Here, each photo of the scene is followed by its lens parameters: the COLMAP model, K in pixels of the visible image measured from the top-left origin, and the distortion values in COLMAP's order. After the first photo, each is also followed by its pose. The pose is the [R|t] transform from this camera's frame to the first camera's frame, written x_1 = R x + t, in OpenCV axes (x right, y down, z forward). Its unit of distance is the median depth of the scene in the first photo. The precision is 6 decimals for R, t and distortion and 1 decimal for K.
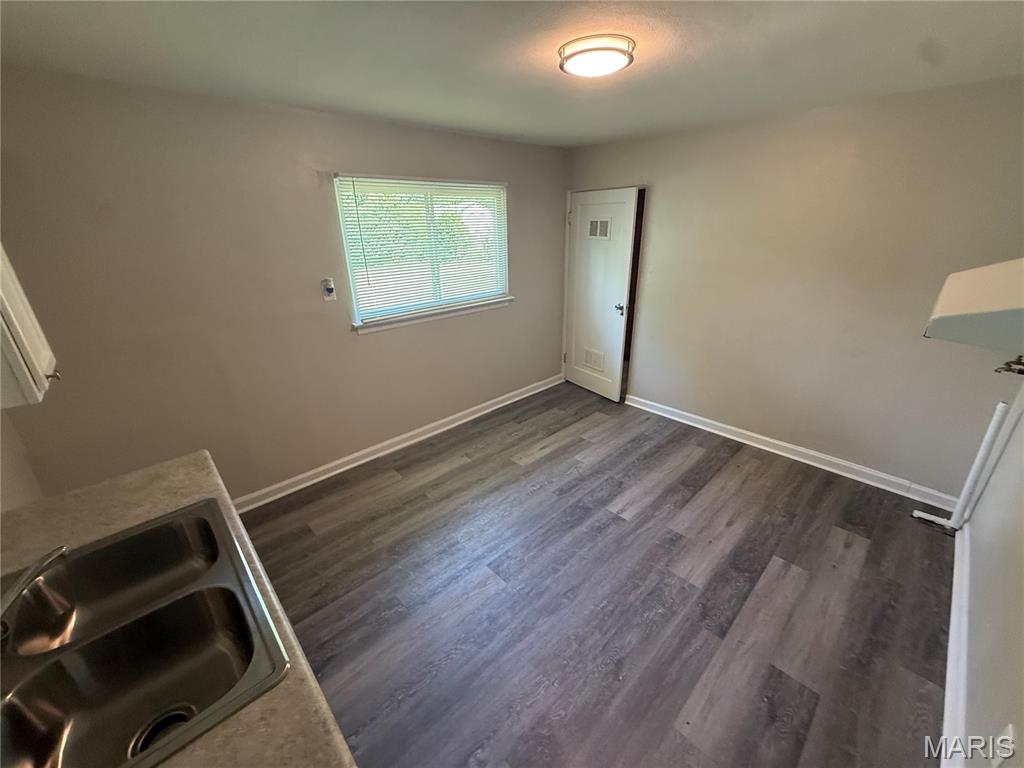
lens RADIAL K [[406.4, 0, 505.1], [0, 406.4, 386.2], [0, 0, 1]] dist [0.001011, 0.000405]
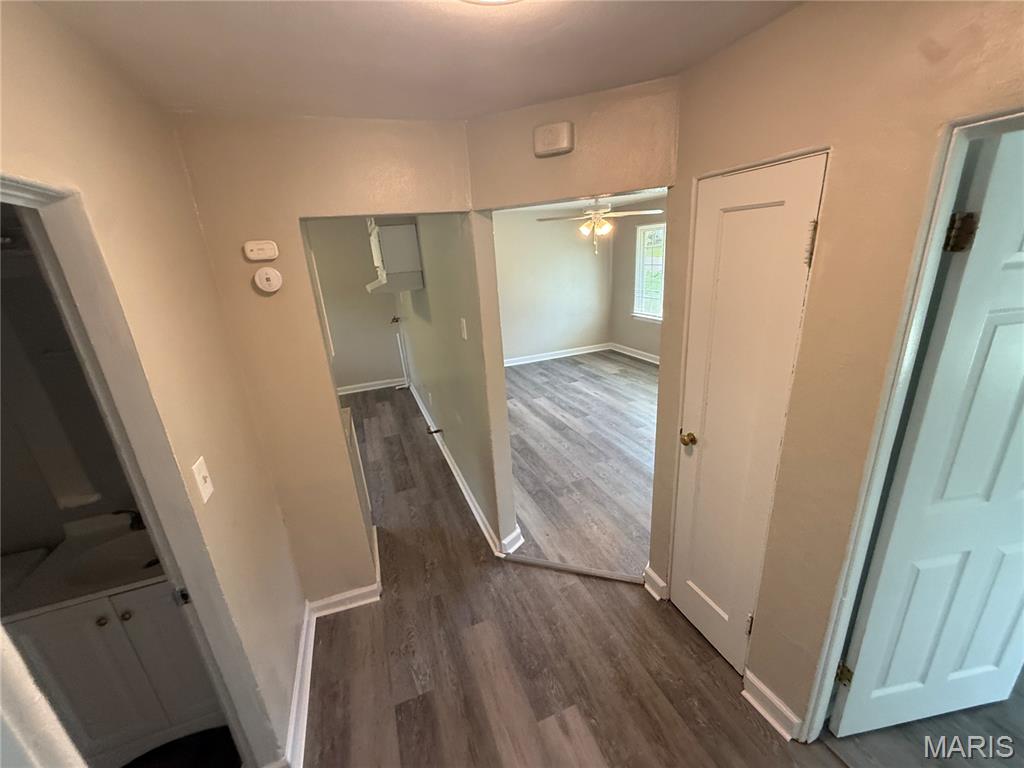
lens RADIAL K [[406.4, 0, 508.4], [0, 406.4, 385.6], [0, 0, 1]] dist [0.001011, 0.000405]
pose [[0.376924, -0.290769, 0.879421, -0.802553], [0.406881, 0.904915, 0.124807, 0.267641], [-0.832091, 0.310777, 0.459392, -0.616174]]
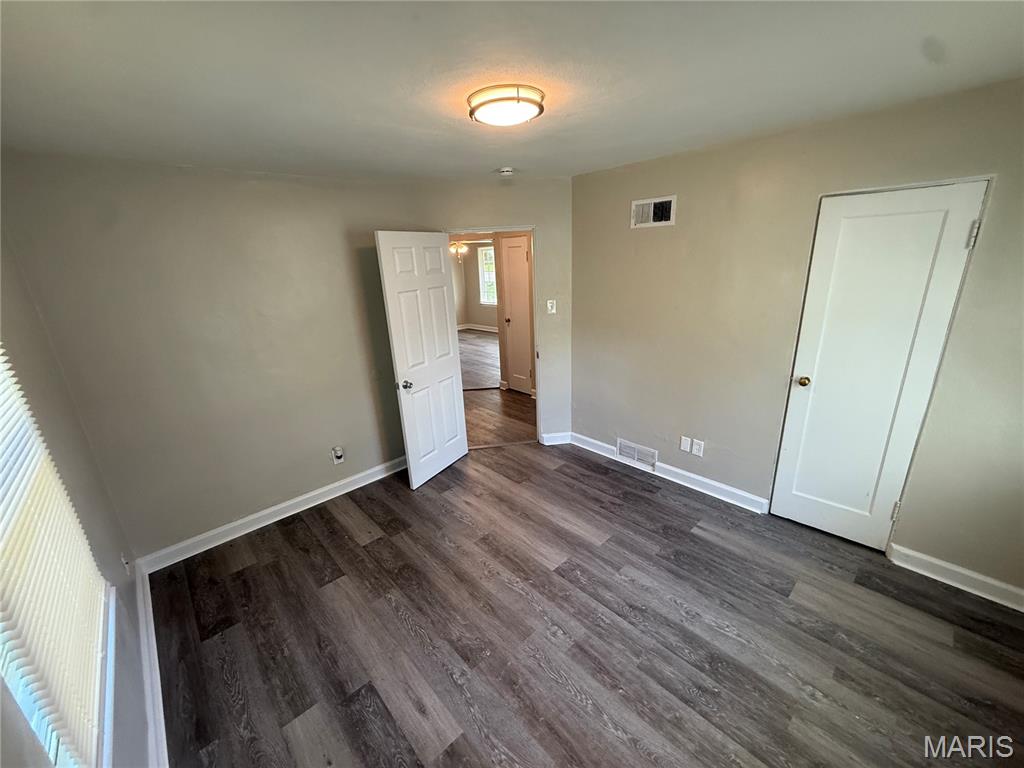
lens RADIAL K [[406.4, 0, 507.5], [0, 406.4, 381.9], [0, 0, 1]] dist [0.001011, 0.000405]
pose [[0.008181, -0.272022, 0.962256, -2.185213], [0.428717, 0.870316, 0.242386, 0.326375], [-0.903402, 0.410553, 0.123741, -0.652845]]
